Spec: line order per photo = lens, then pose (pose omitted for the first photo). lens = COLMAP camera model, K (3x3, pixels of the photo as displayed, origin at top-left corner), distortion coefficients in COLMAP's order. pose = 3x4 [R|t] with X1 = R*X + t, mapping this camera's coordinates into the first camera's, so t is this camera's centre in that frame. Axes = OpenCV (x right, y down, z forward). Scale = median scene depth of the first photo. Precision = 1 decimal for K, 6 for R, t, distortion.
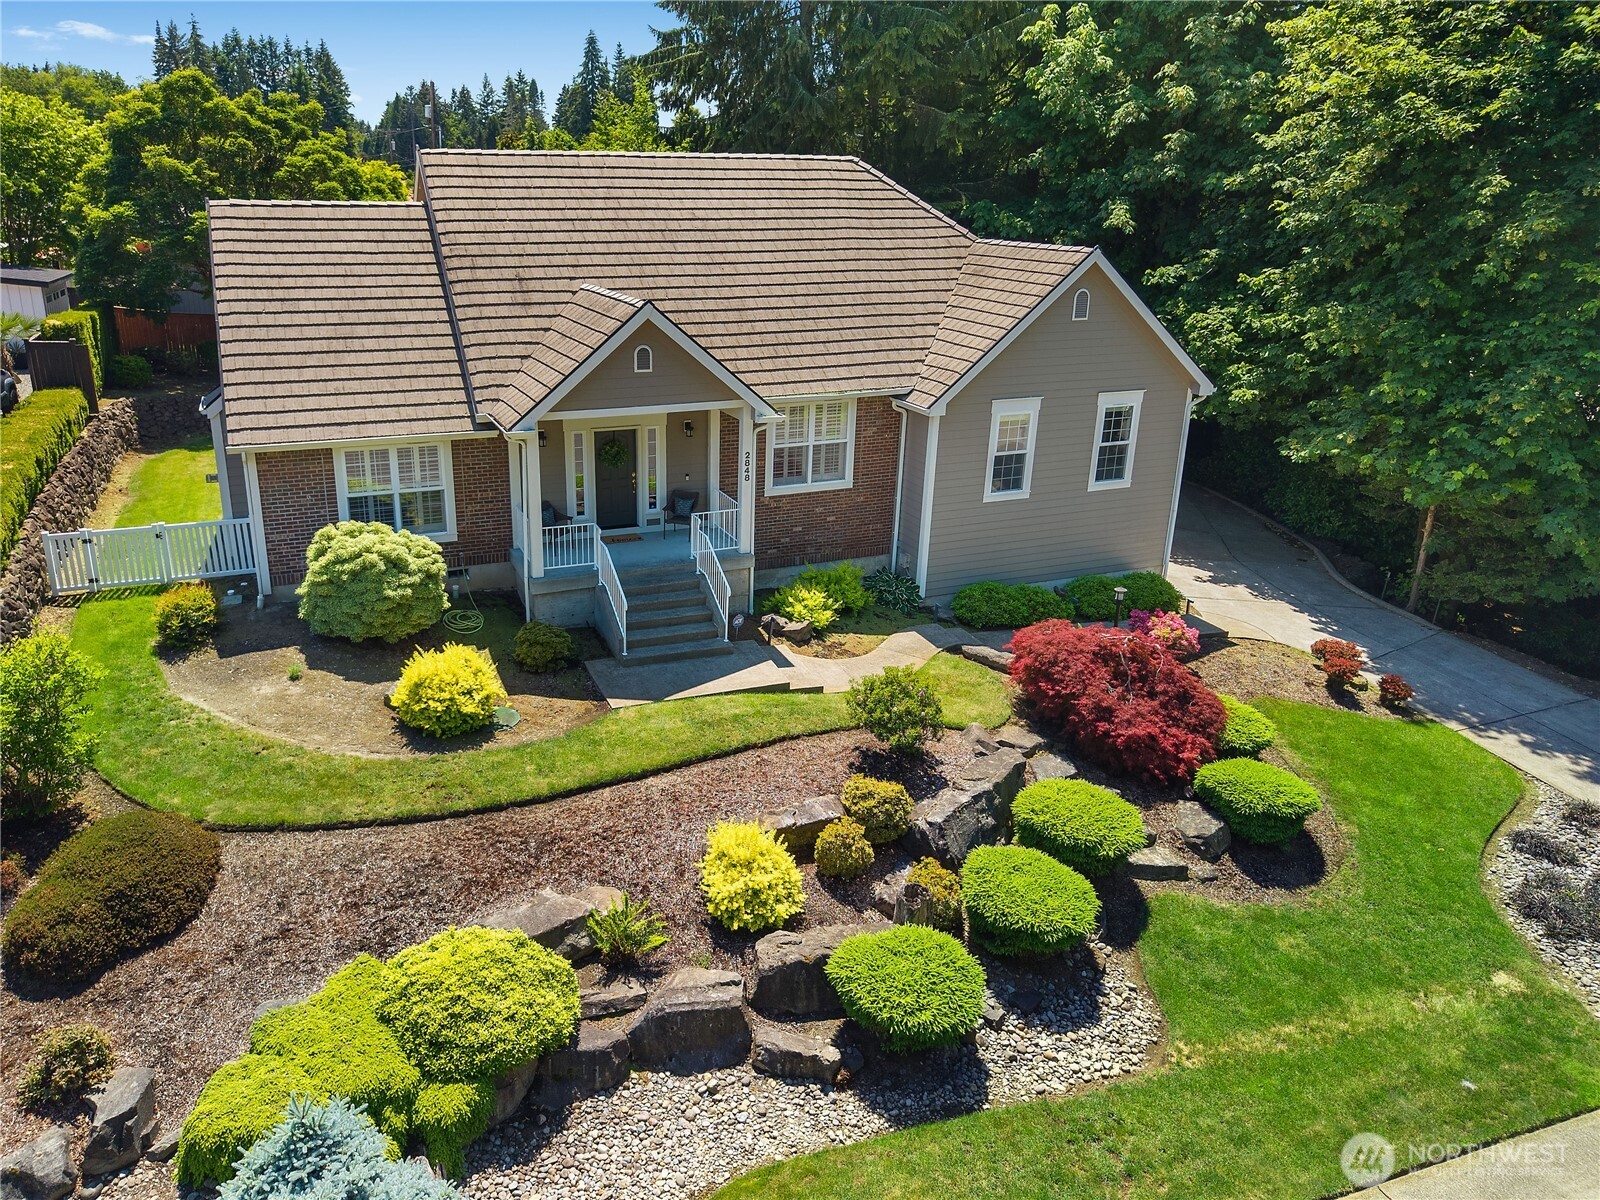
lens RADIAL K [[1149.2, 0, 767.2], [0, 1149.2, 564.4], [0, 0, 1]] dist [0.020168, -0.008211]
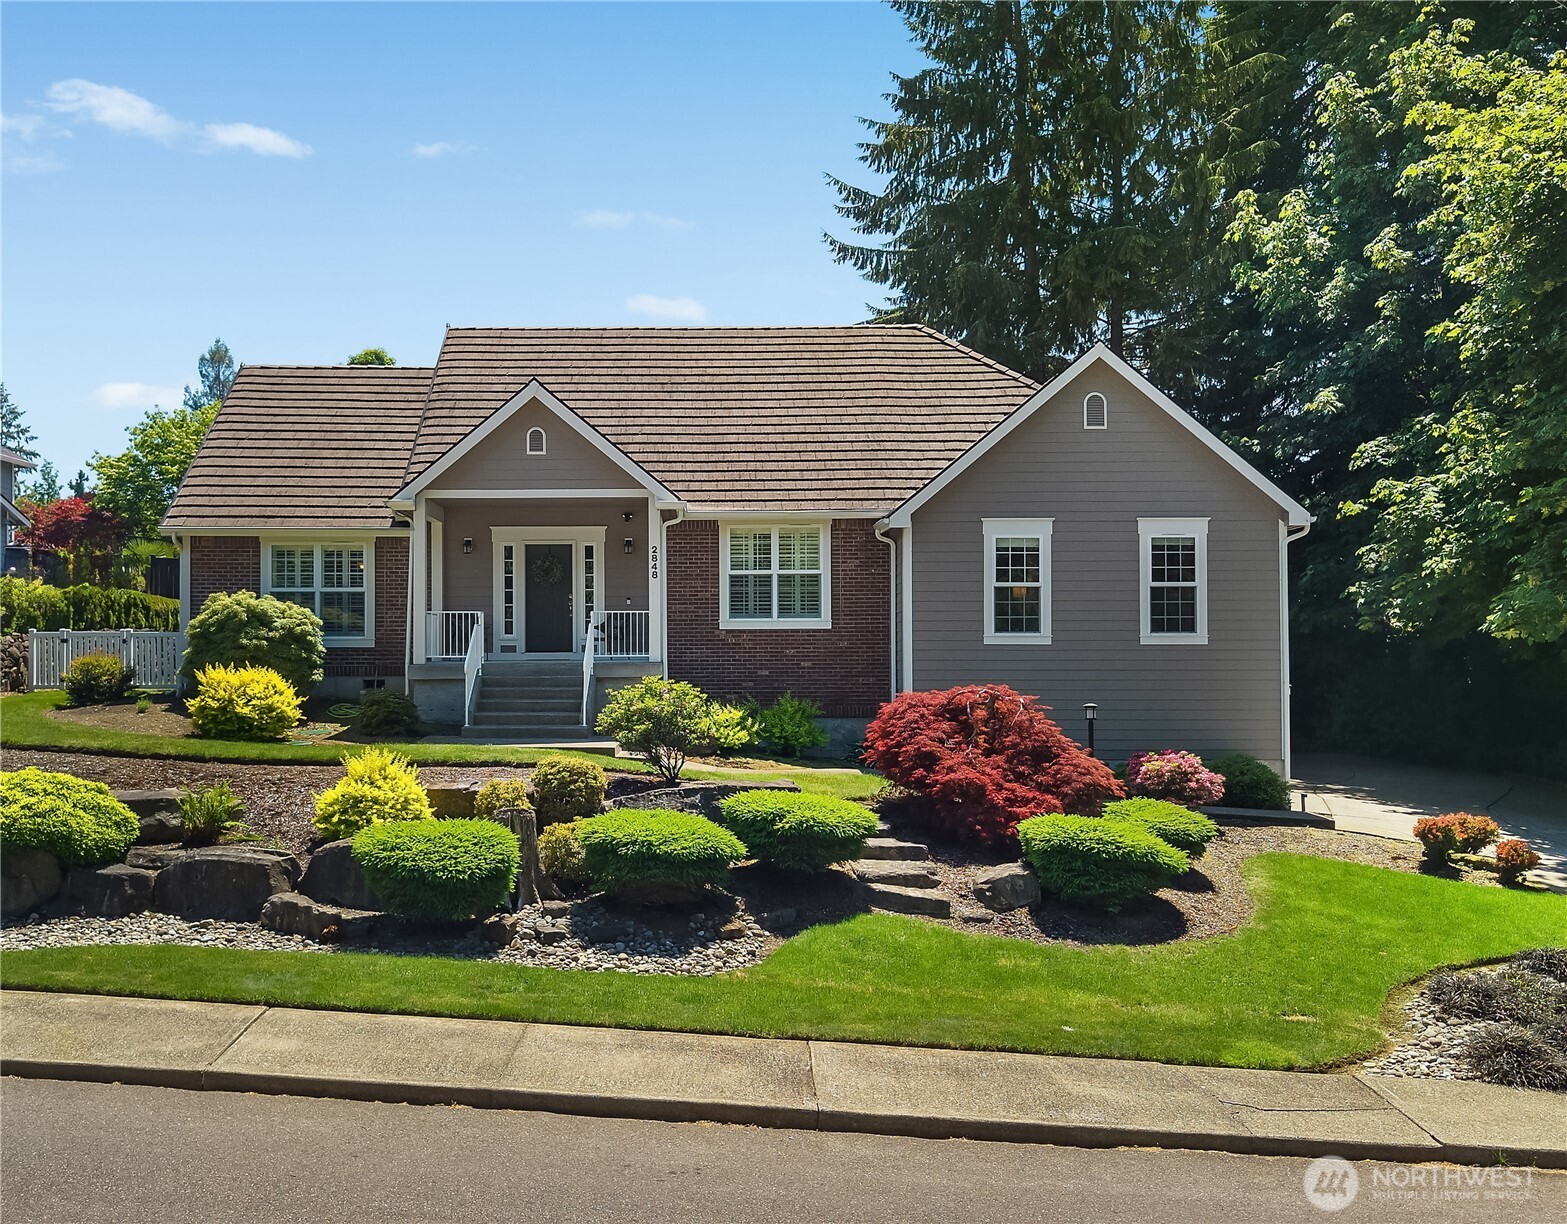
lens RADIAL K [[1559.3, 0, 778.7], [0, 1559.3, 606.7], [0, 0, 1]] dist [0.031809, 0.000000]
pose [[0.928486, -0.040097, -0.369197, 0.597207], [-0.095864, 0.934582, -0.342588, 0.408302], [0.358781, 0.353481, 0.863902, -0.032489]]
